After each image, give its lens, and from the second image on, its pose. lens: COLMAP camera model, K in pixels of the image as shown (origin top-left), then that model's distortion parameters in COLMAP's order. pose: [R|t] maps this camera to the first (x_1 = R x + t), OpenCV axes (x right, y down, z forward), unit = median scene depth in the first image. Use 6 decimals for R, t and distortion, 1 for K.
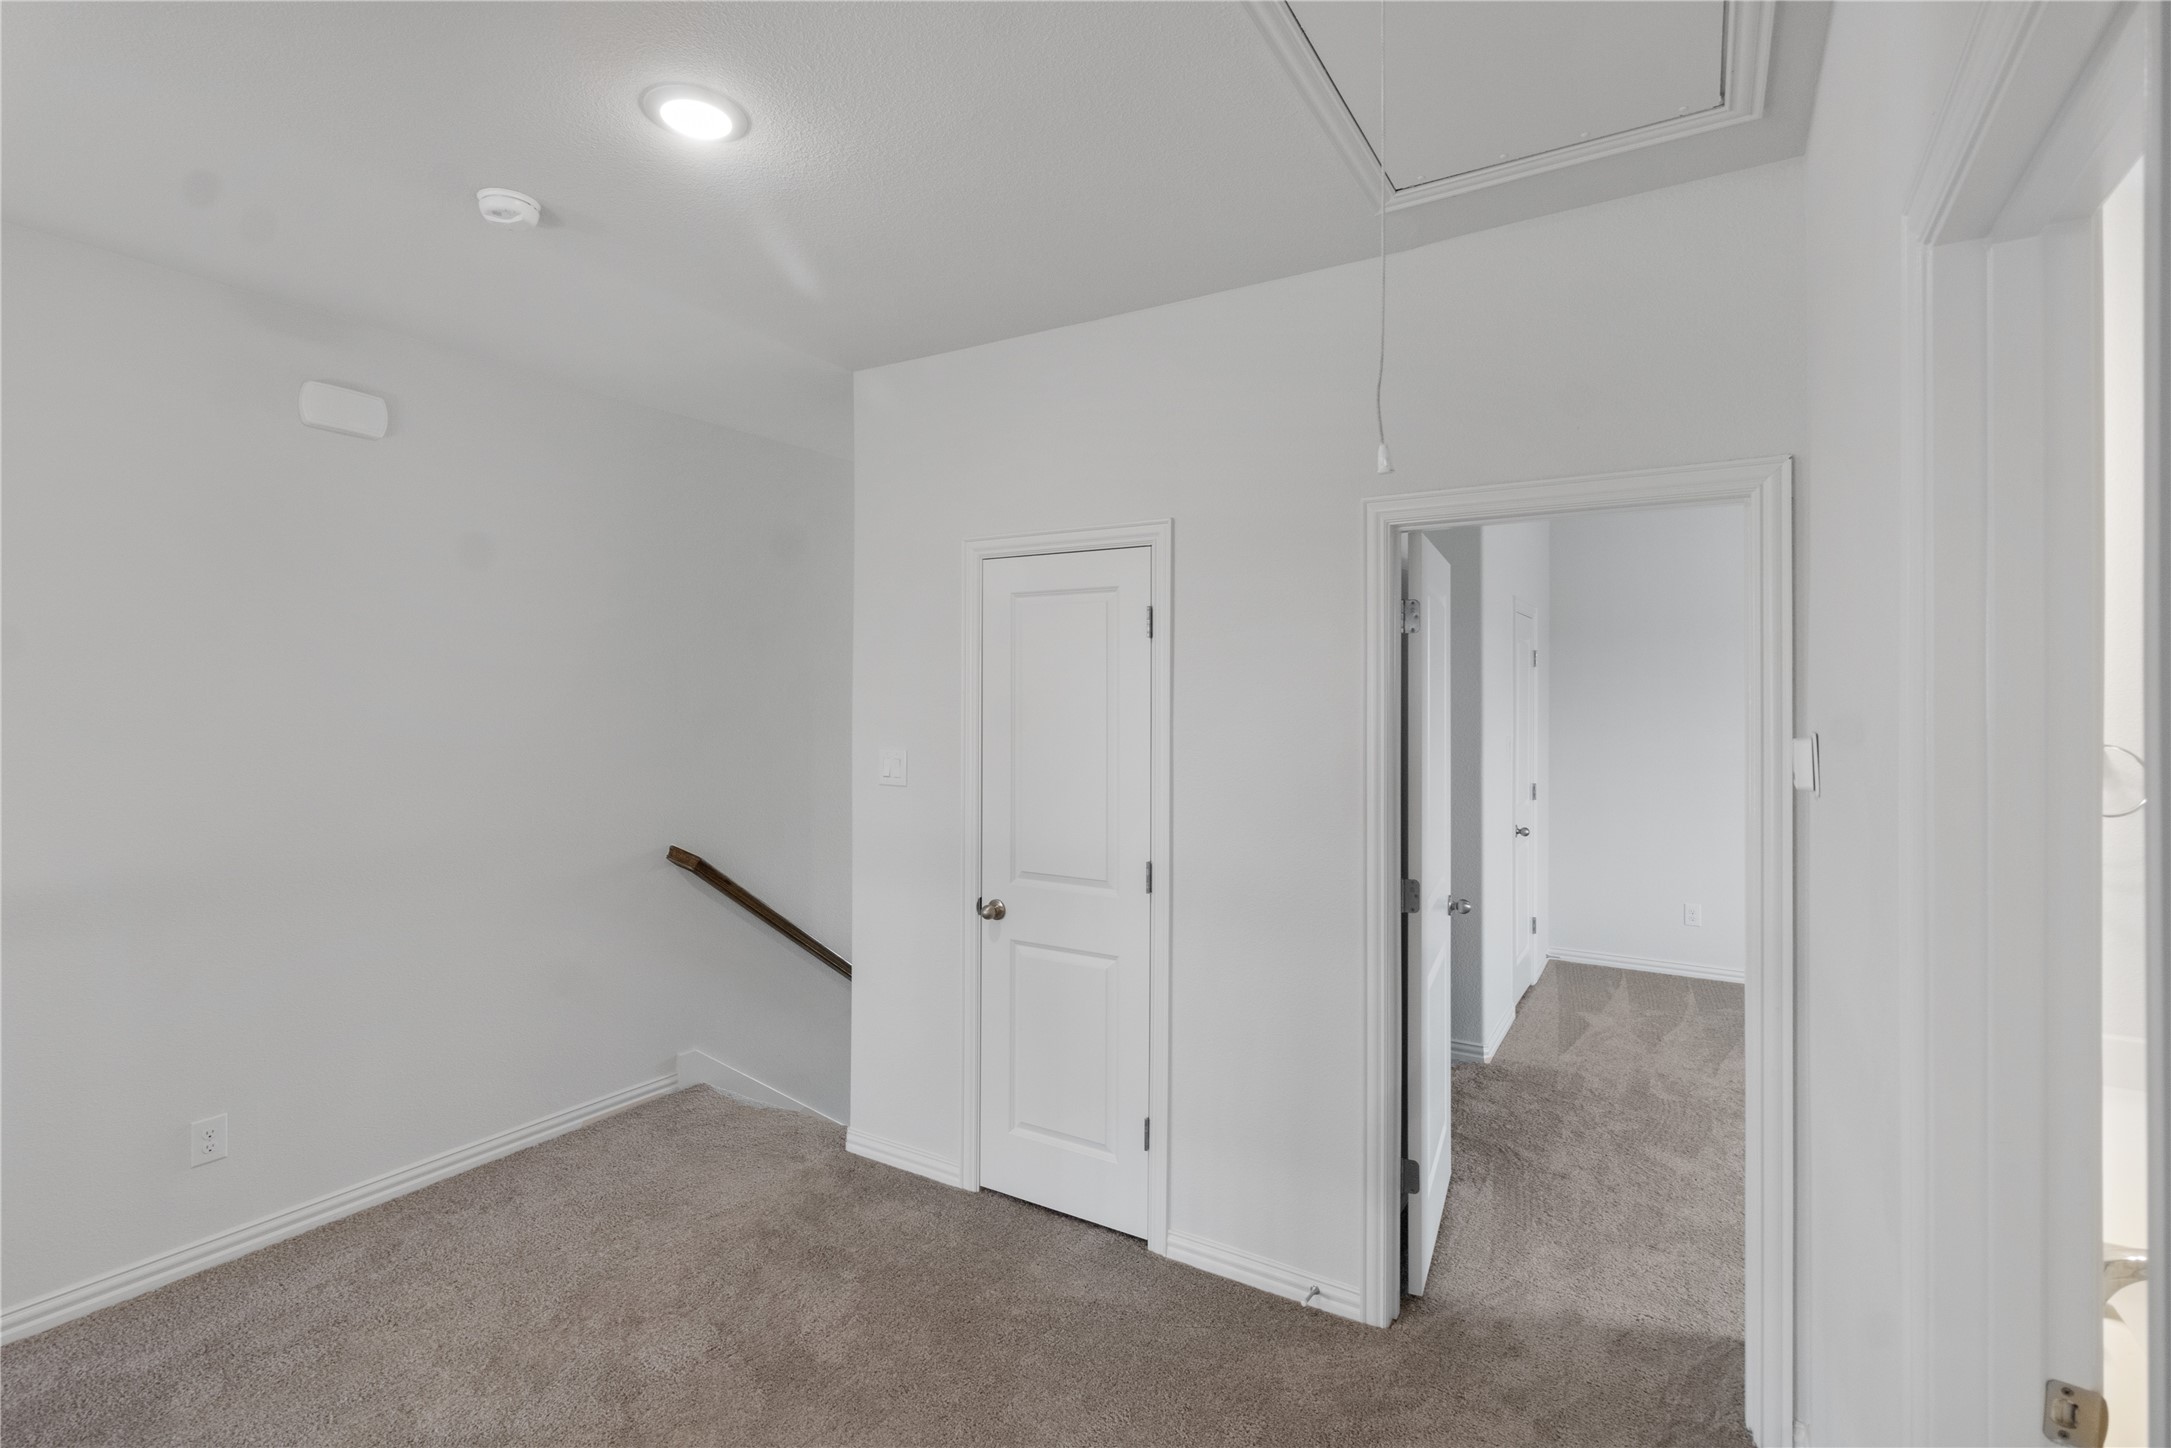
lens RADIAL K [[1022.1, 0, 1085.4], [0, 1022.1, 700.8], [0, 0, 1]] dist [0.001123, 0.000099]
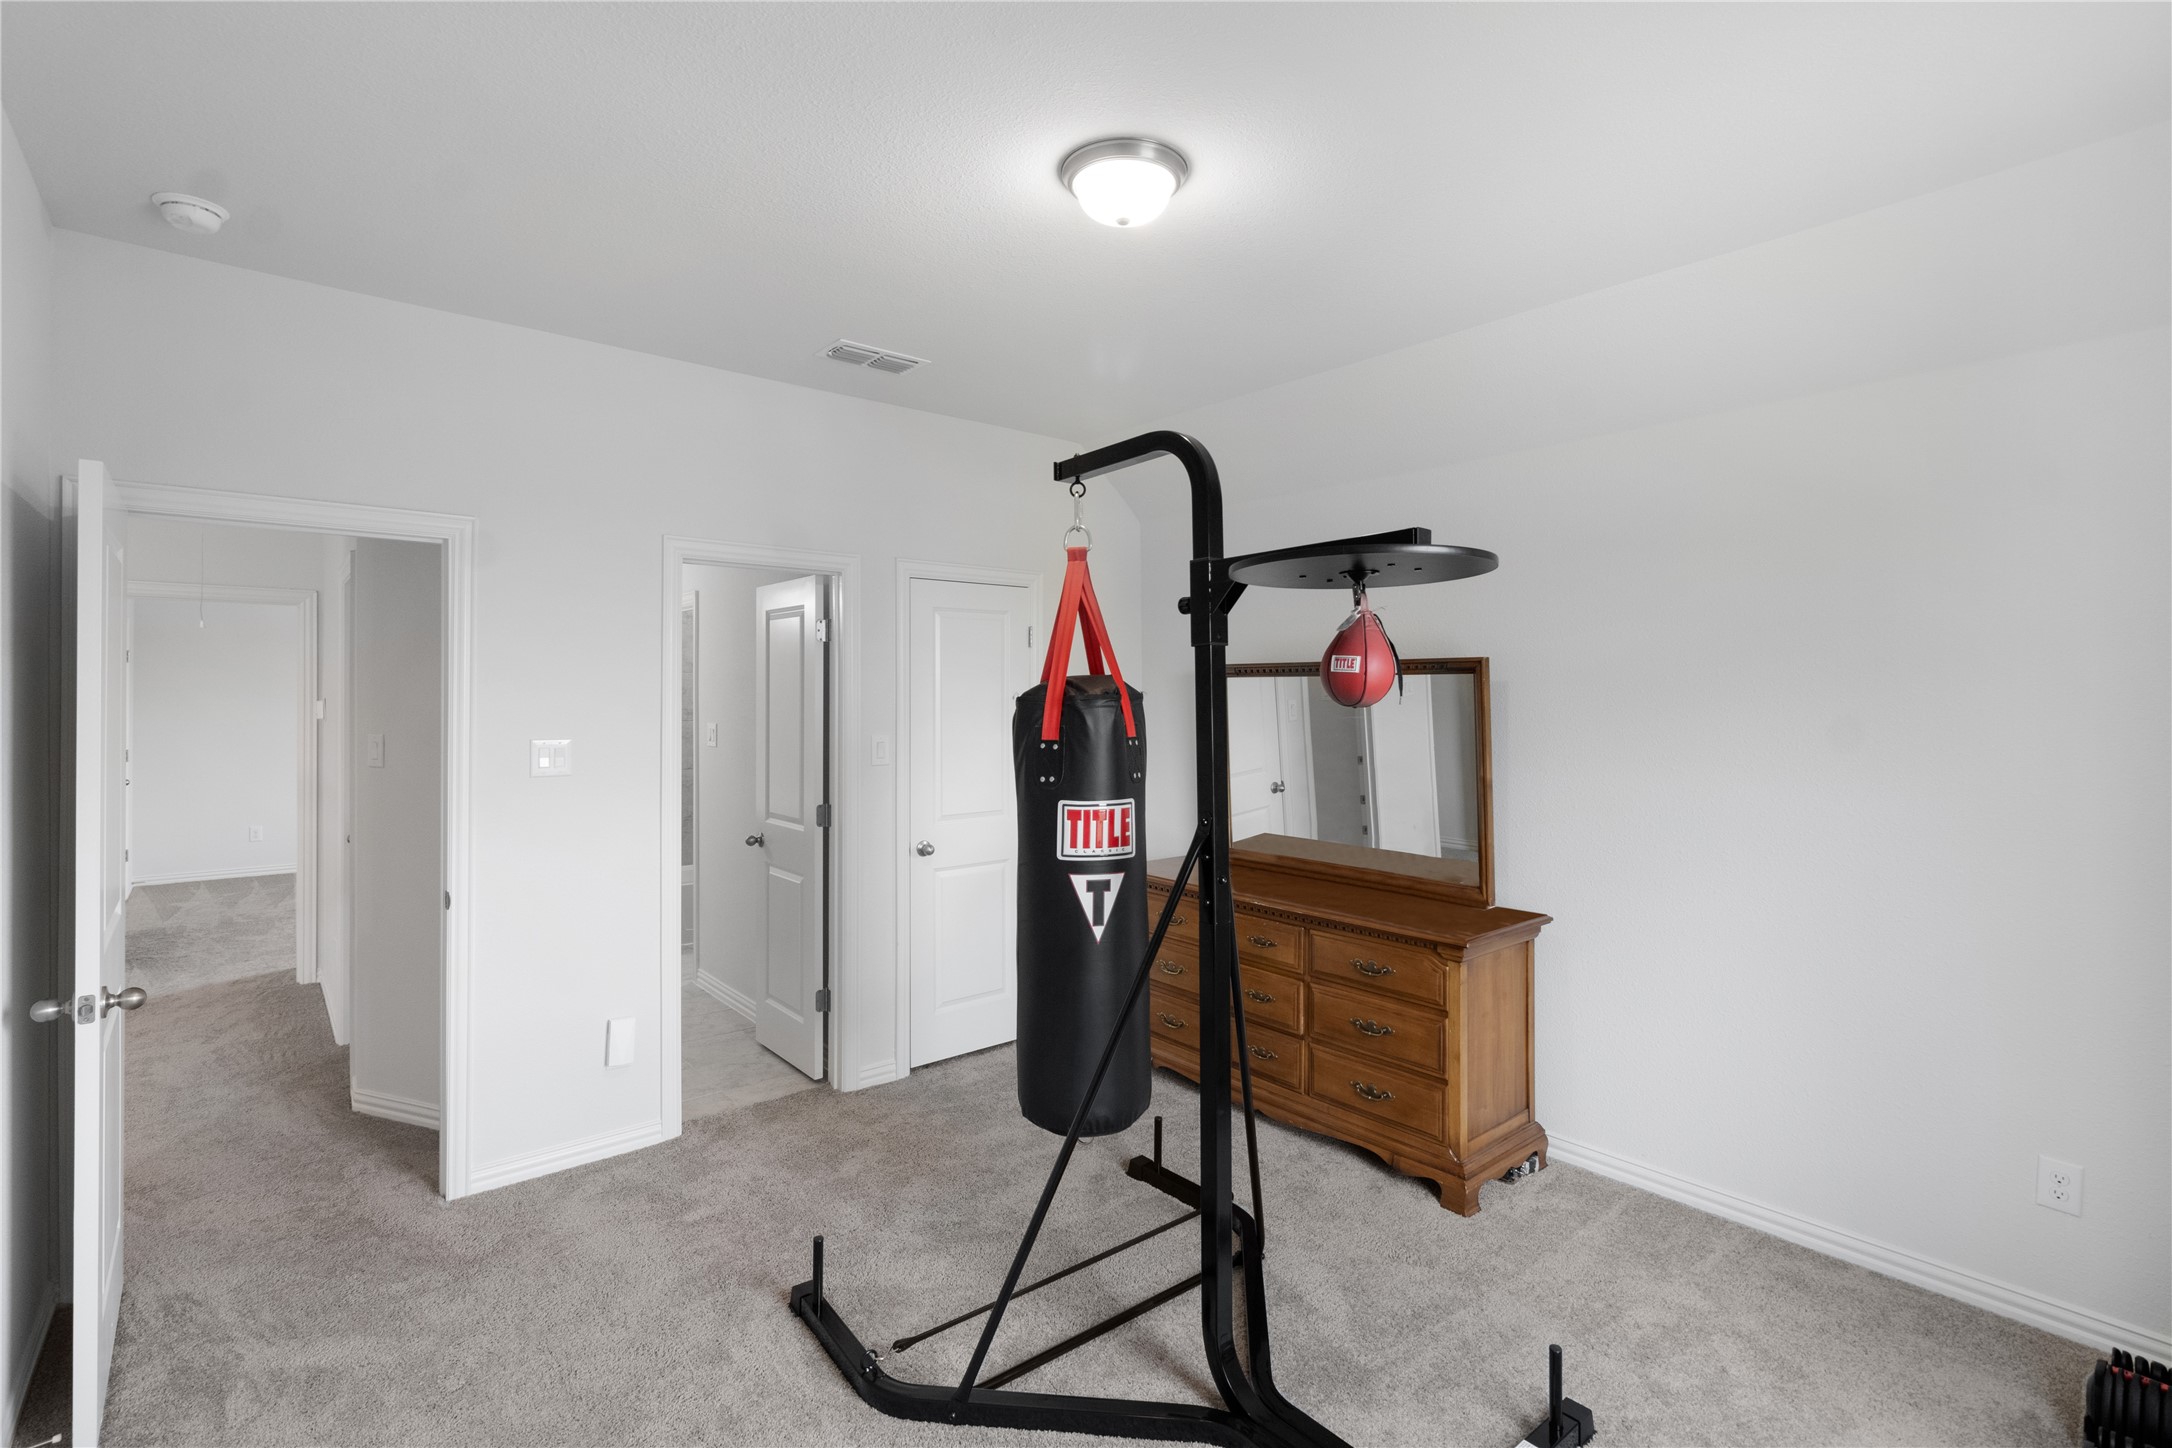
lens RADIAL K [[1016.0, 0, 1086.1], [0, 1016.0, 694.3], [0, 0, 1]] dist [0.001834, 0.000142]
pose [[0.325294, -0.001518, 0.945612, -0.595594], [-0.001783, 0.999996, 0.002219, 0.004893], [-0.945611, -0.002407, 0.325290, -0.900082]]
